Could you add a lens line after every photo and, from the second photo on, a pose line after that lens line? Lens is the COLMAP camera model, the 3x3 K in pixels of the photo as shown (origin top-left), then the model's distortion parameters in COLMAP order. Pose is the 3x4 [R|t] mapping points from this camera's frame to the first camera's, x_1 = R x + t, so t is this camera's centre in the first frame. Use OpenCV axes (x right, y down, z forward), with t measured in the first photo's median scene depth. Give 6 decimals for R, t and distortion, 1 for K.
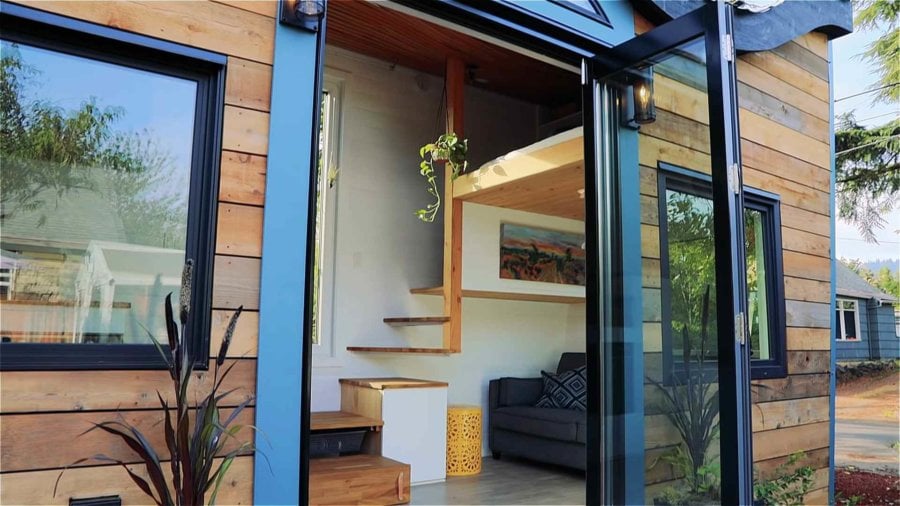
lens RADIAL K [[654.1, 0, 453.1], [0, 654.1, 258.3], [0, 0, 1]] dist [-0.066726, 0.002886]
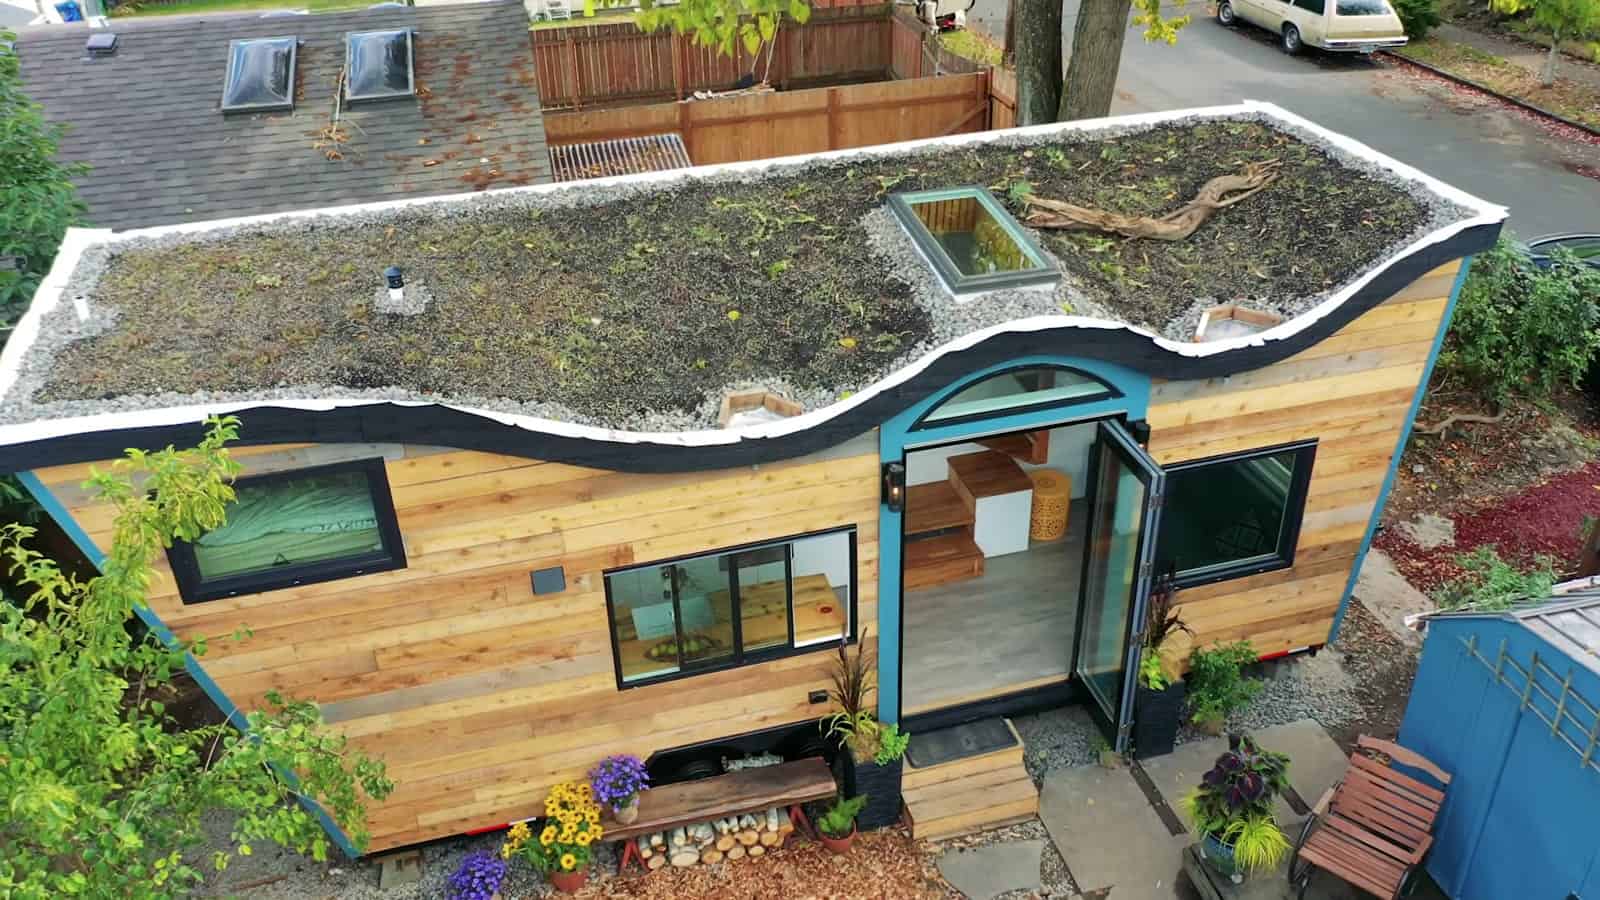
lens RADIAL K [[1276.3, 0, 800.0], [0, 1276.3, 450.0], [0, 0, 1]] dist [-0.001448, -0.000066]
pose [[0.937987, 0.143179, -0.315721, 0.308772], [0.082265, 0.792780, 0.603930, -1.265680], [0.336768, -0.592452, 0.731839, -0.800350]]
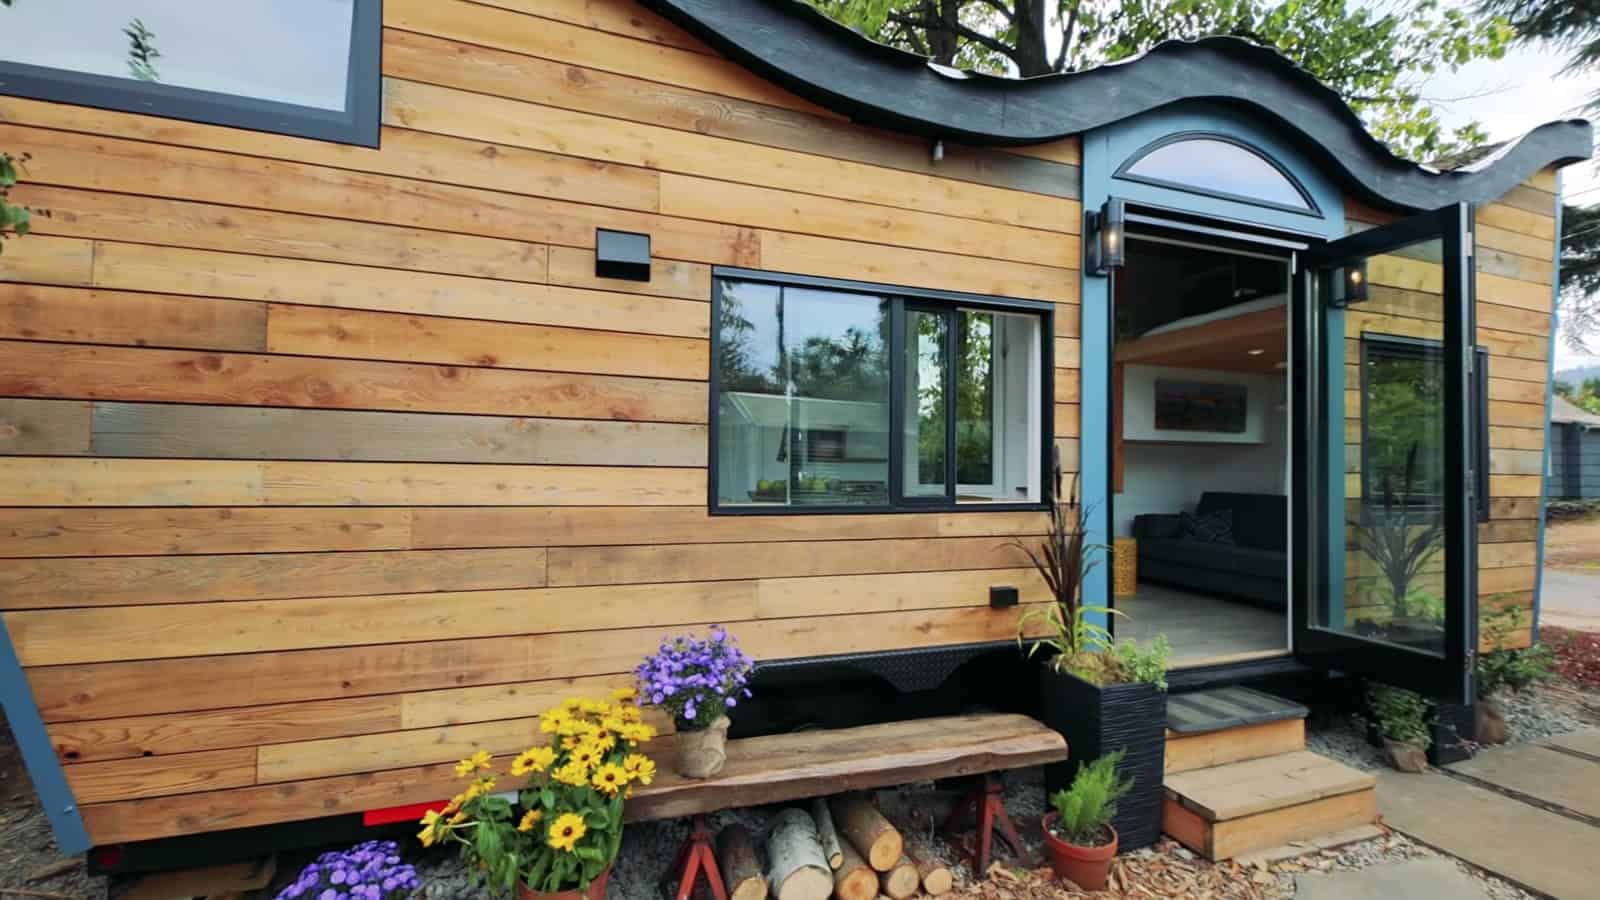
lens RADIAL K [[641.3, 0, 793.6], [0, 641.3, 456.8], [0, 0, 1]] dist [0.022083, -0.012295]
pose [[0.957111, -0.008817, -0.289588, -0.214316], [0.038228, 0.994641, 0.096061, -0.054583], [0.287189, -0.103011, 0.952319, -0.269399]]
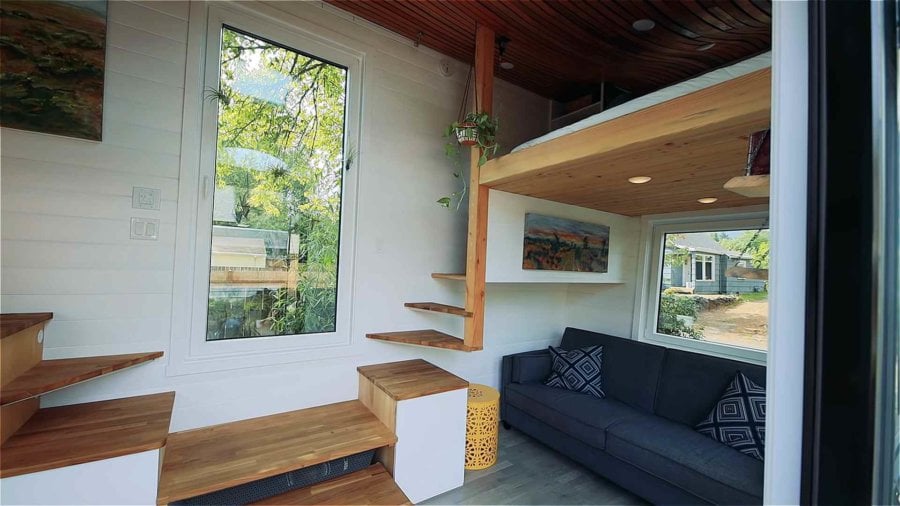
lens RADIAL K [[360.7, 0, 446.4], [0, 360.7, 256.8], [0, 0, 1]] dist [0.022083, -0.012295]
pose [[0.999285, 0.026887, -0.026575, -0.029845], [-0.024034, 0.994452, 0.102411, -0.041453], [0.029181, -0.101699, 0.994387, 0.476924]]
